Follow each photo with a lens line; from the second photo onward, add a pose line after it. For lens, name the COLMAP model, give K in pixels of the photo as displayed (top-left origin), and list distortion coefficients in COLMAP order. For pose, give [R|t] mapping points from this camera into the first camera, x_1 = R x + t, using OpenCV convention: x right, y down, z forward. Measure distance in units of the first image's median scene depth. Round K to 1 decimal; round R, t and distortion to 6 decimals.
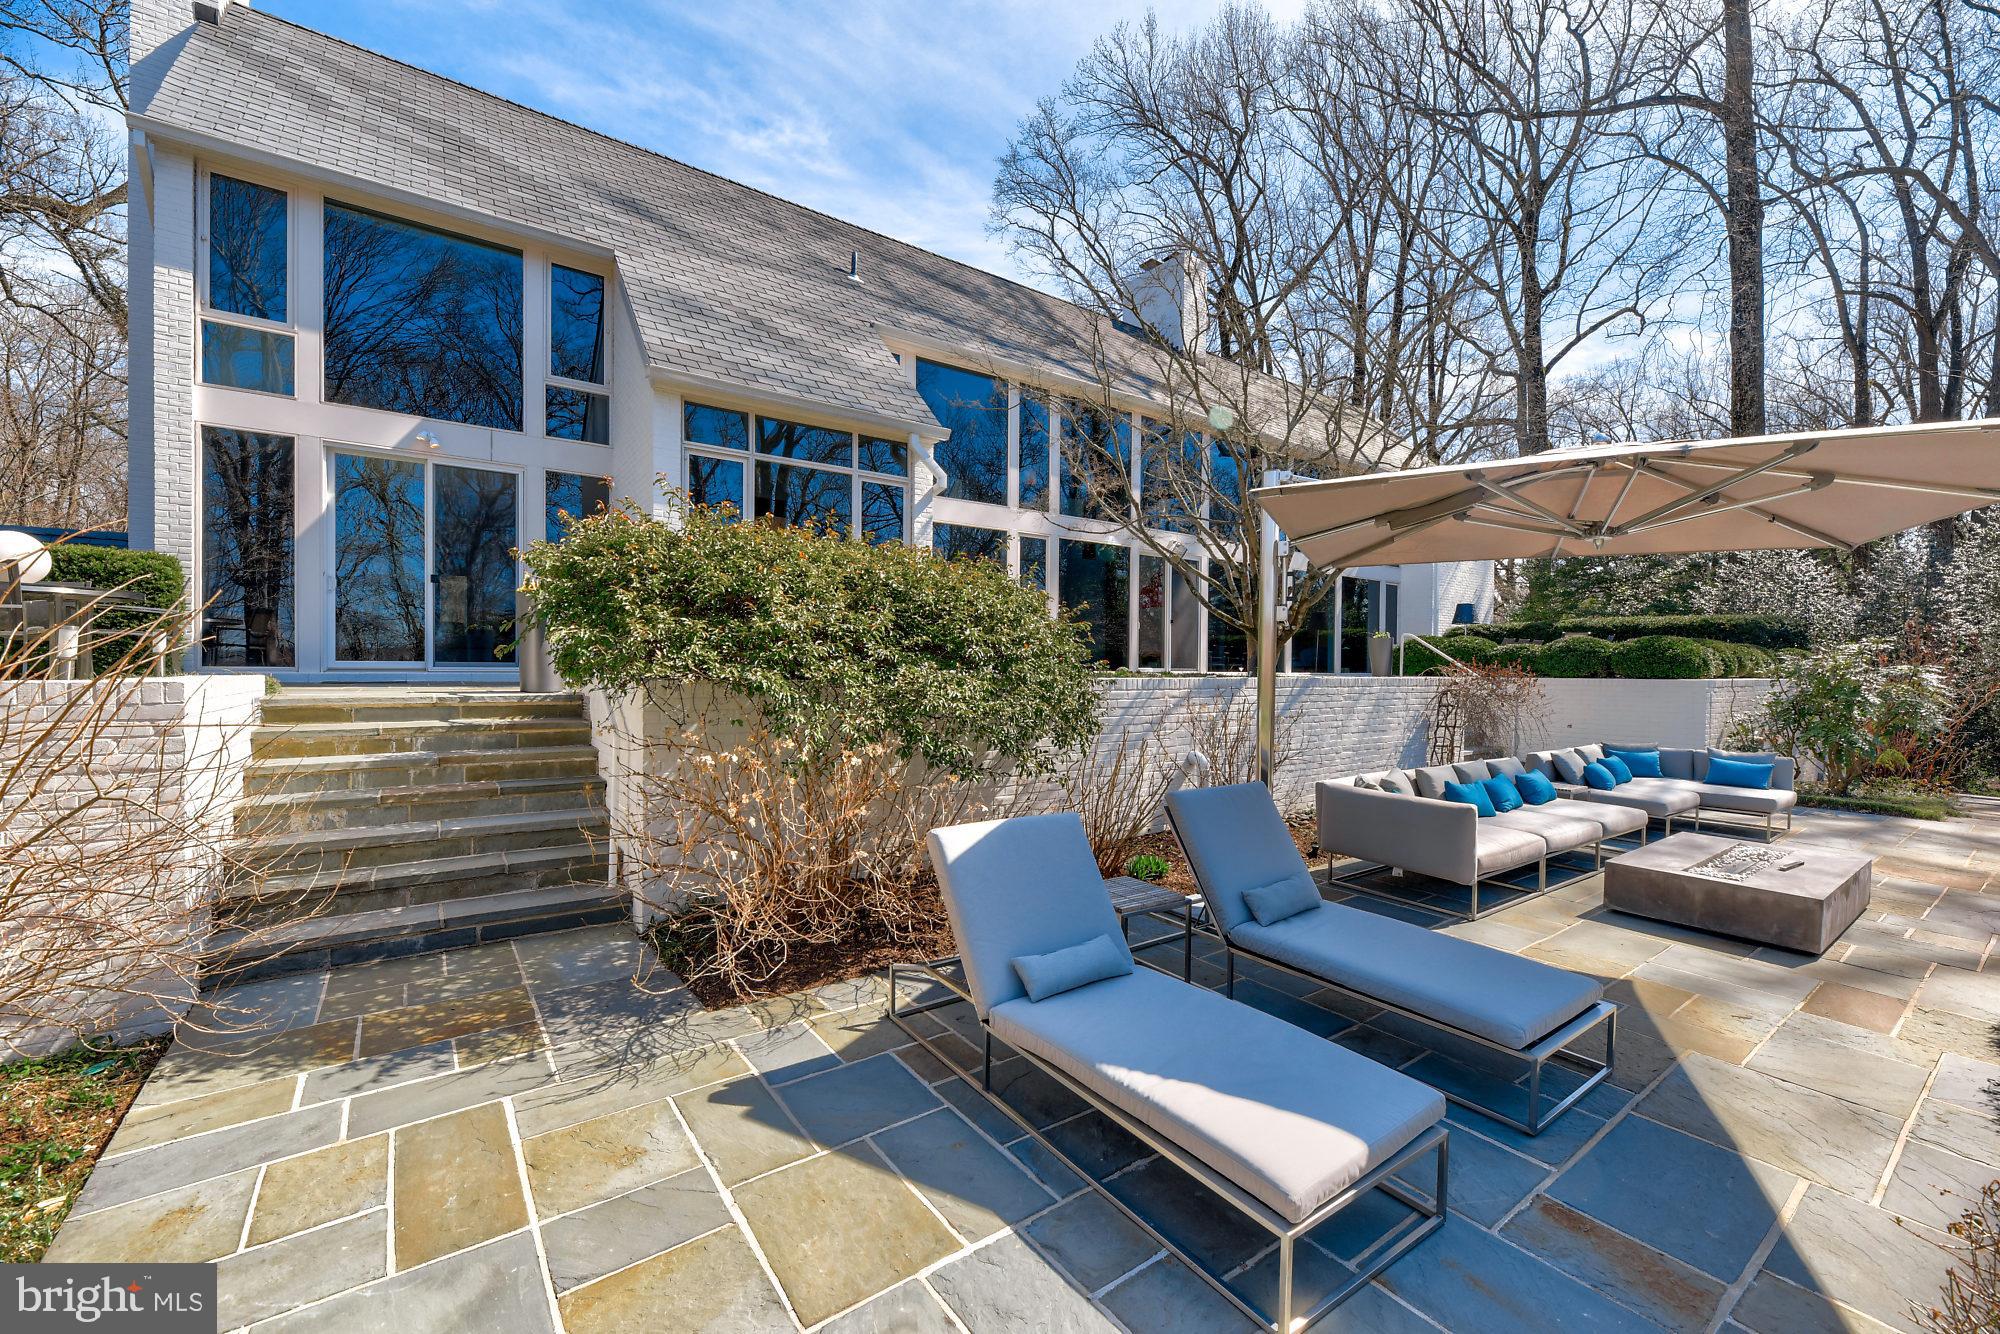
lens RADIAL K [[801.9, 0, 995.5], [0, 801.9, 666.6], [0, 0, 1]] dist [-0.013839, 0.000126]
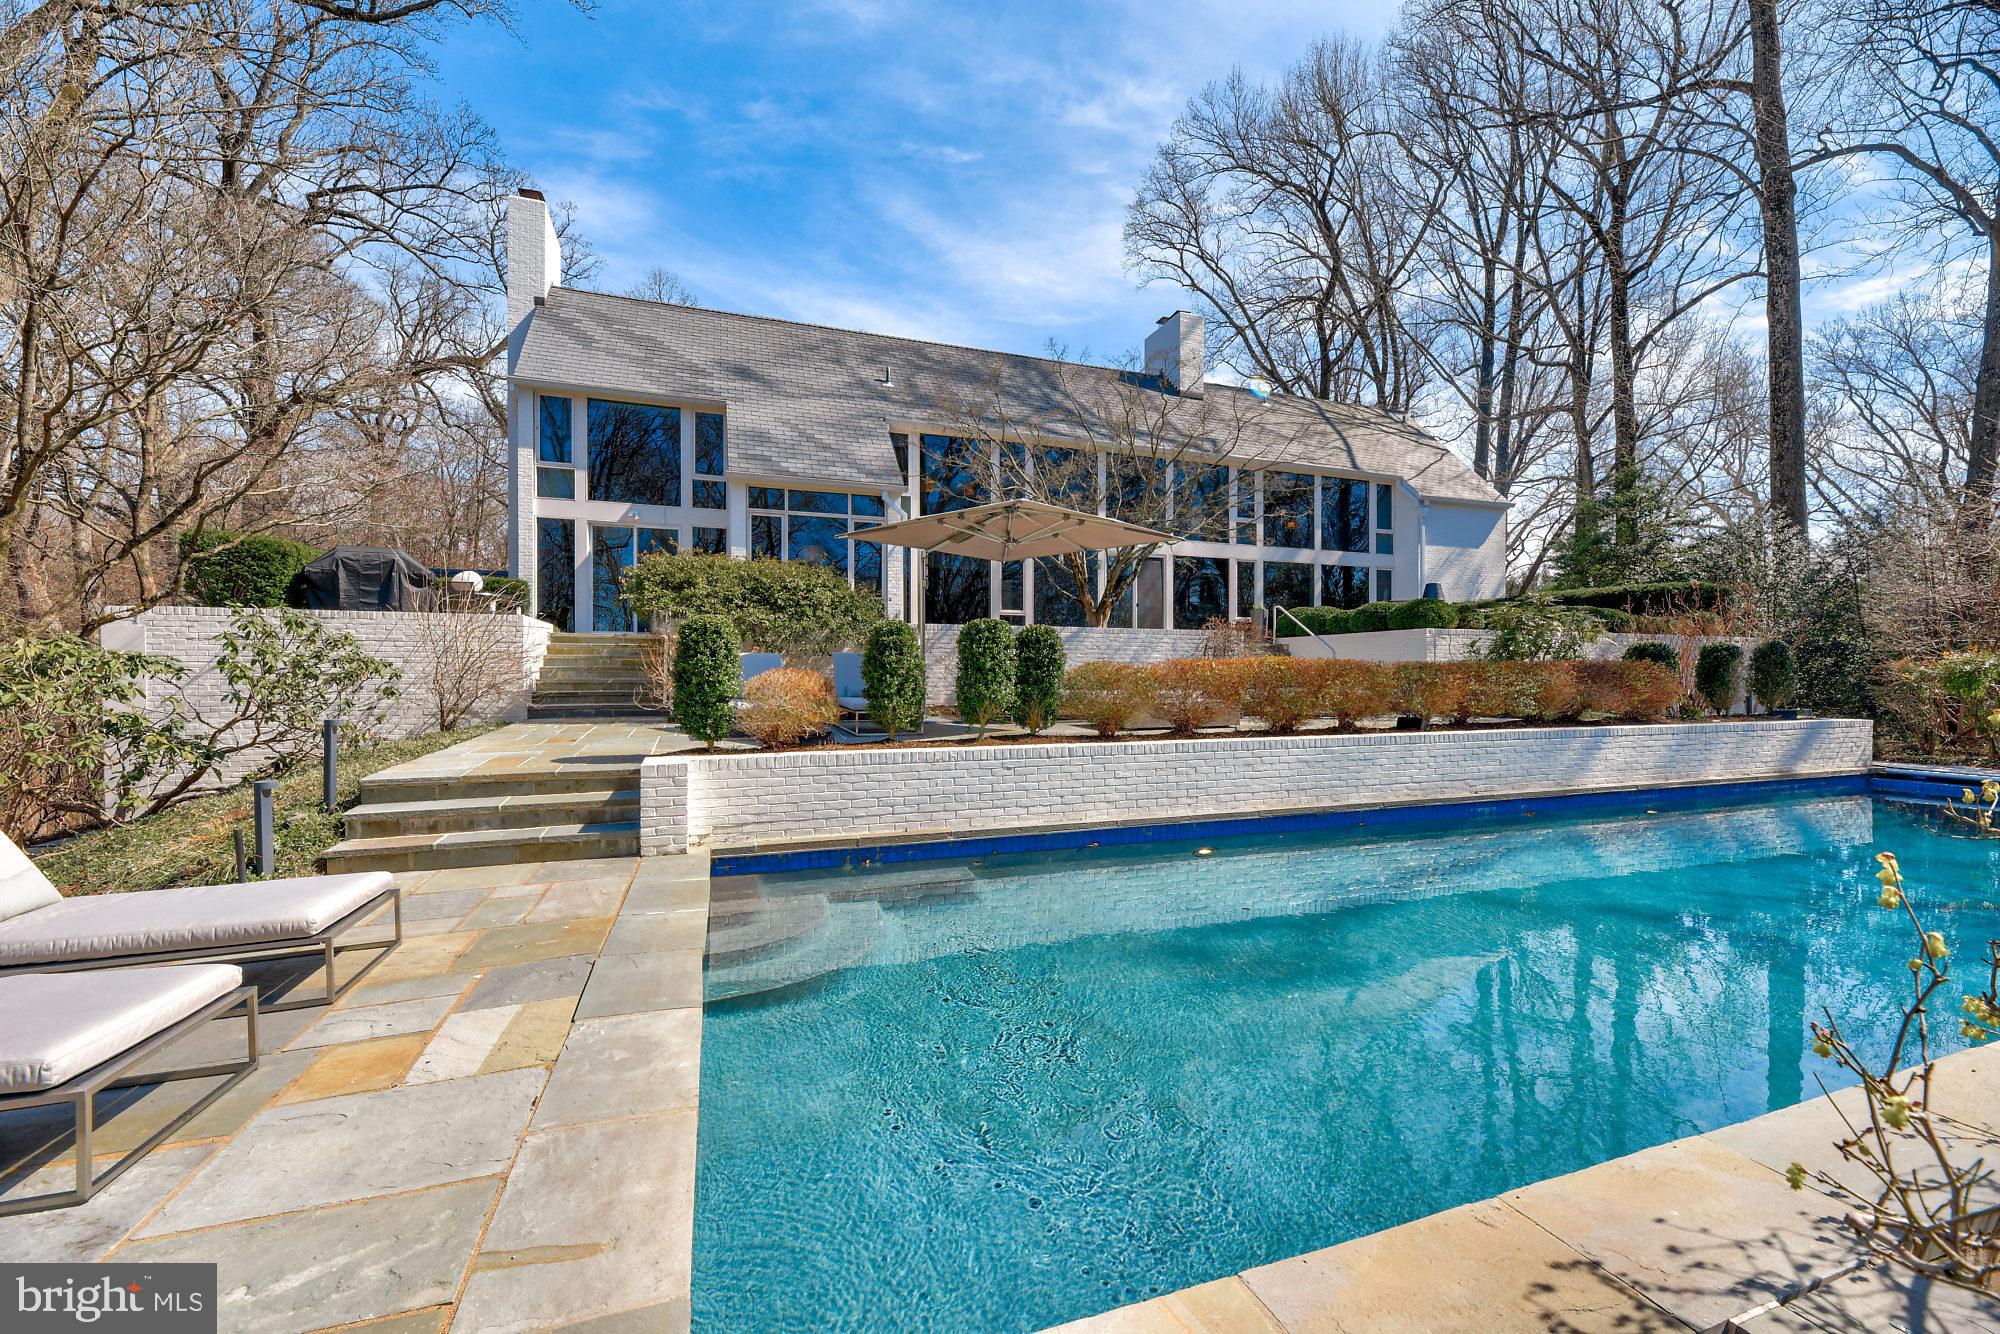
lens RADIAL K [[801.9, 0, 1000.8], [0, 801.9, 658.9], [0, 0, 1]] dist [-0.013839, 0.000126]
pose [[0.961485, -0.012948, -0.274551, 0.593242], [0.007905, 0.999779, -0.019469, 0.094645], [0.274742, 0.016549, 0.961376, -0.542949]]
